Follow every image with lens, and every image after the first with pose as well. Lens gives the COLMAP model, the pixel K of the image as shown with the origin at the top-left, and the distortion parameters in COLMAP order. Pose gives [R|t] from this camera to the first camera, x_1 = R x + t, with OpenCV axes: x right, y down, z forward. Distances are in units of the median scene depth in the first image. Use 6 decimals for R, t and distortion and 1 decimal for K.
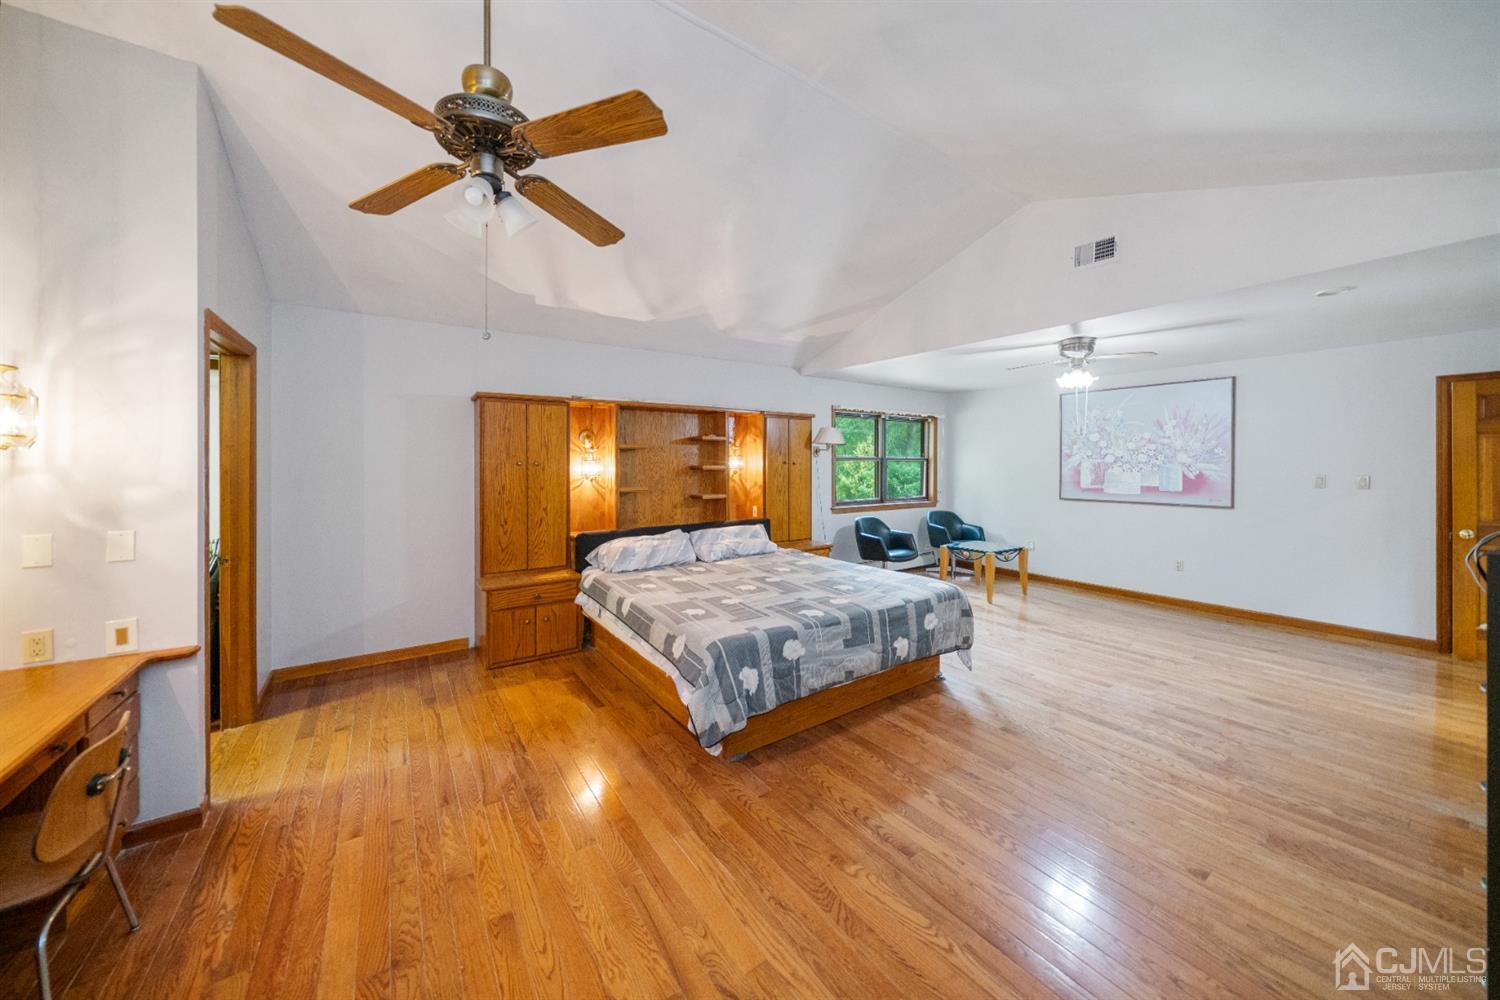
lens RADIAL K [[522.4, 0, 741.2], [0, 522.4, 465.7], [0, 0, 1]] dist [-0.000886, -0.000065]
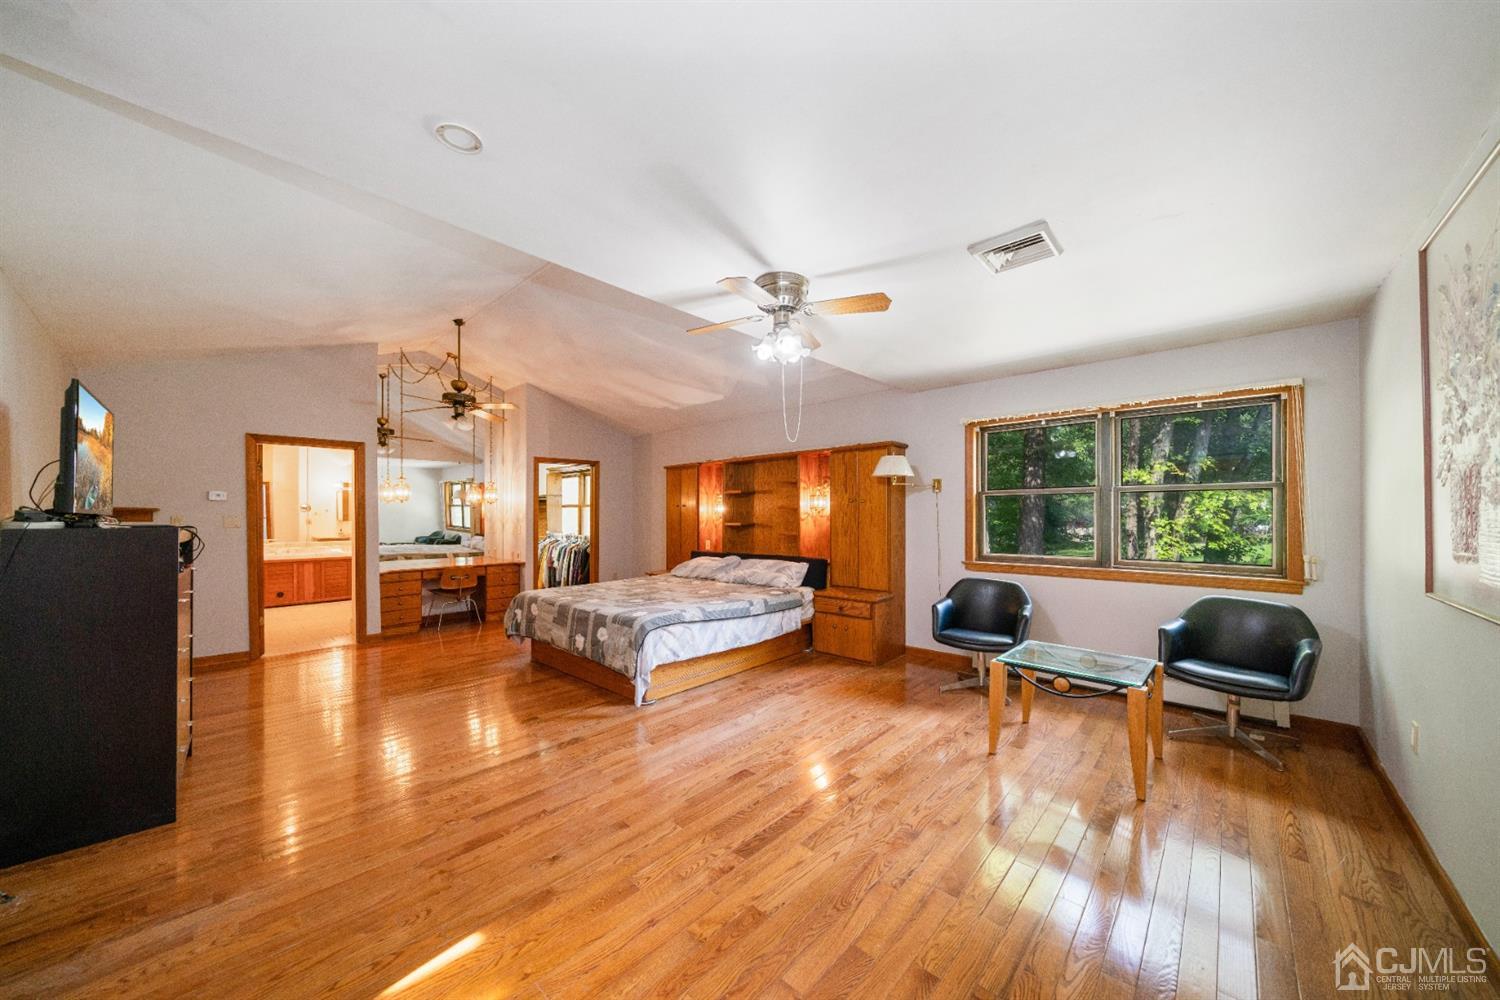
lens RADIAL K [[514.2, 0, 750.0], [0, 514.2, 500.0], [0, 0, 1]] dist [-0.001118, -0.000015]
pose [[0.219929, -0.031181, -0.975018, 1.022069], [0.001529, 0.999499, -0.031619, 0.024840], [0.975515, 0.005463, 0.219866, 0.702210]]
